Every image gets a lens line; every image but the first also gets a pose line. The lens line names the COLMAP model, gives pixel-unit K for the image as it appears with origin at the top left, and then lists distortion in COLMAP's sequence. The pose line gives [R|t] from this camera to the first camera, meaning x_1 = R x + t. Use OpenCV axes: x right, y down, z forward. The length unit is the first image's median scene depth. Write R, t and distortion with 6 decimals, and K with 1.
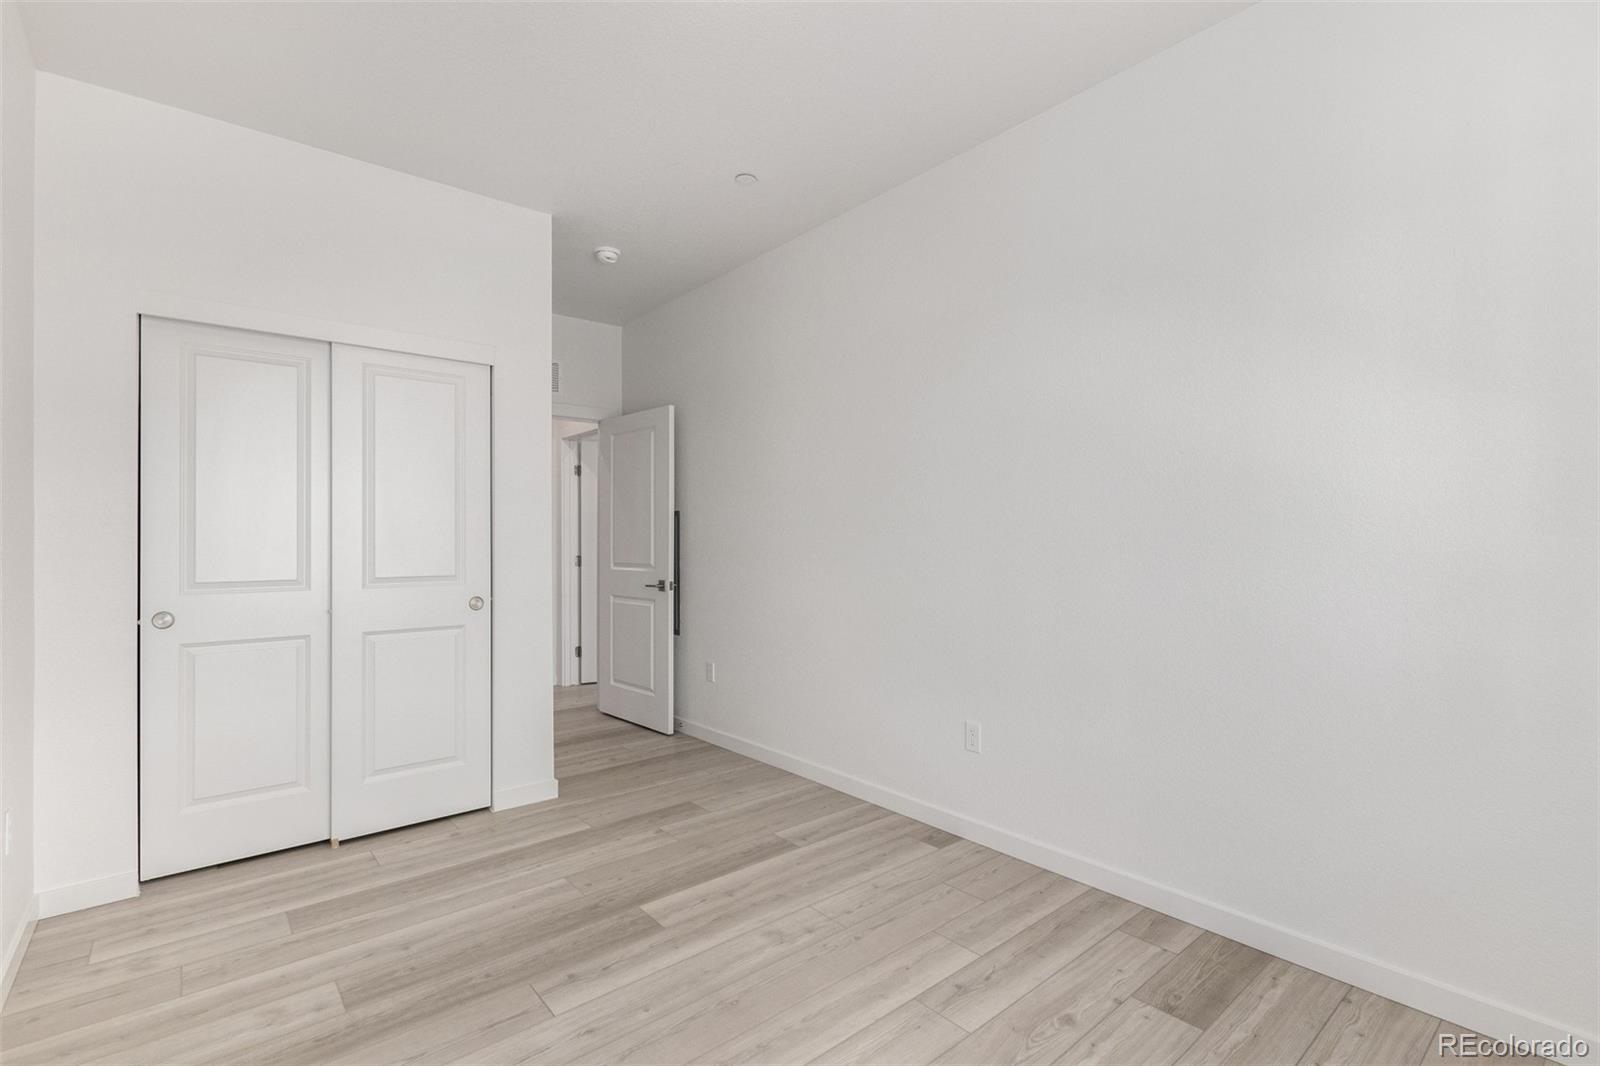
lens RADIAL K [[741.0, 0, 796.2], [0, 741.0, 535.7], [0, 0, 1]] dist [0.005014, -0.002445]
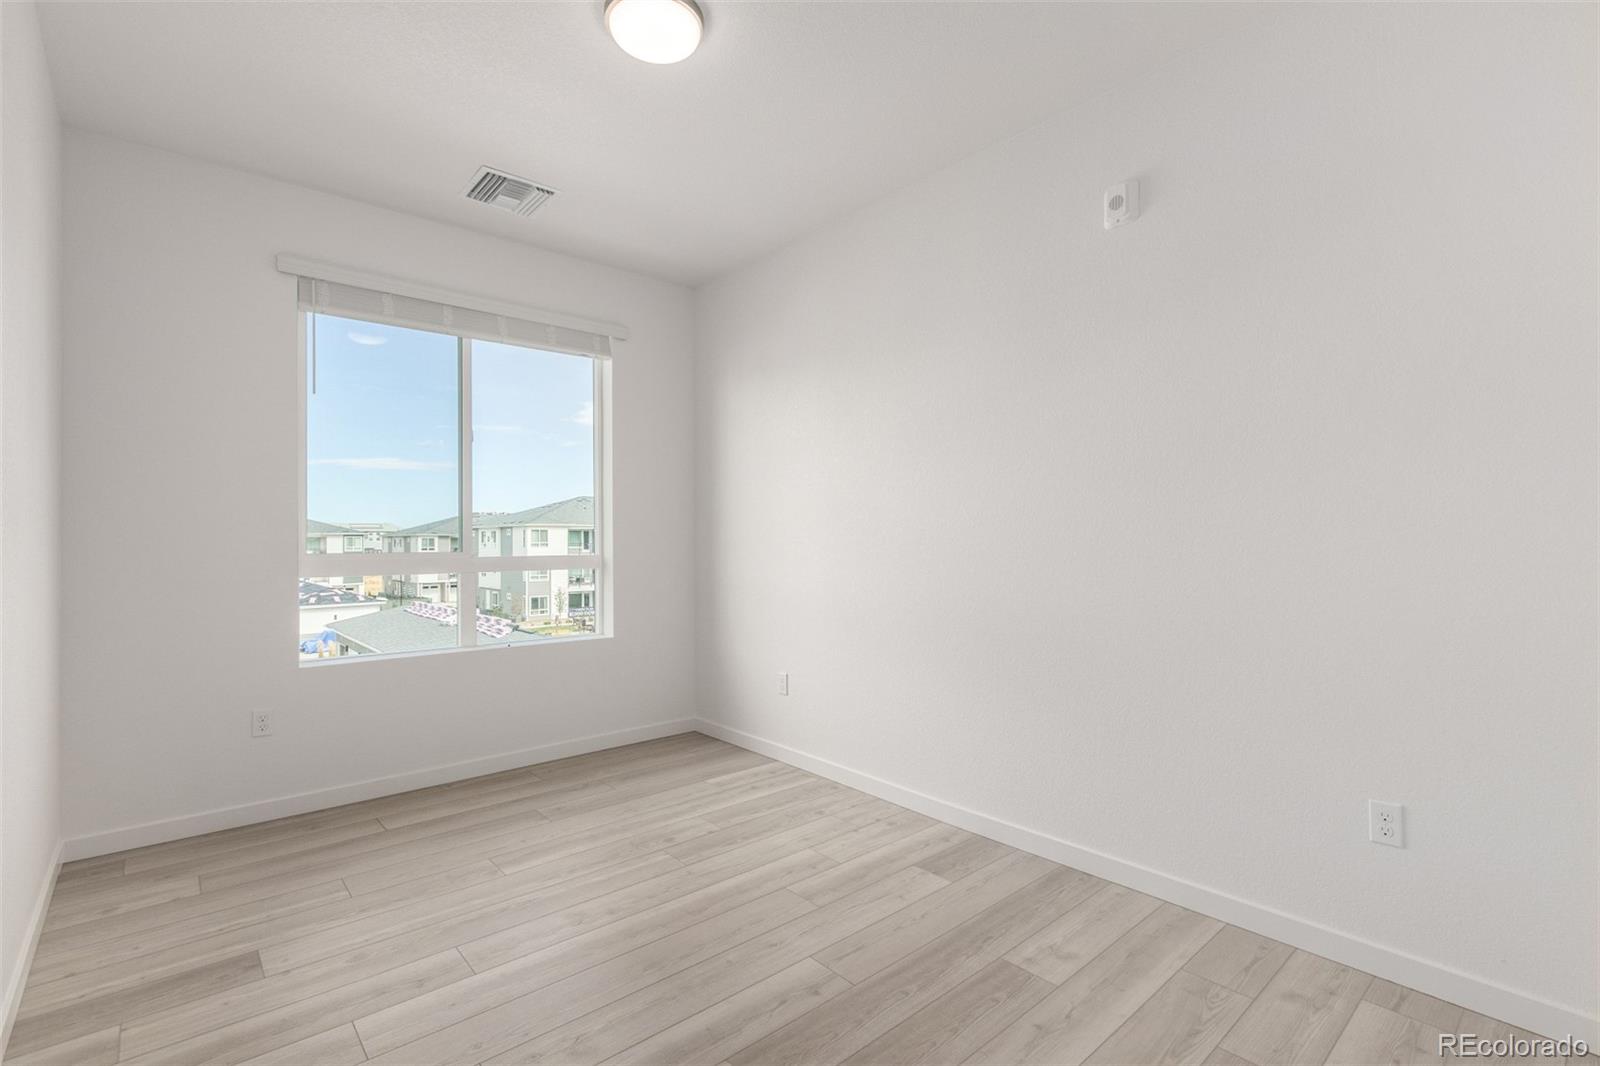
lens RADIAL K [[741.0, 0, 797.2], [0, 741.0, 538.2], [0, 0, 1]] dist [0.005014, -0.002445]
pose [[-0.999724, 0.010020, -0.021272, -0.271215], [0.010247, 0.999892, -0.010572, 0.022081], [0.021163, -0.010787, -0.999718, 2.006571]]
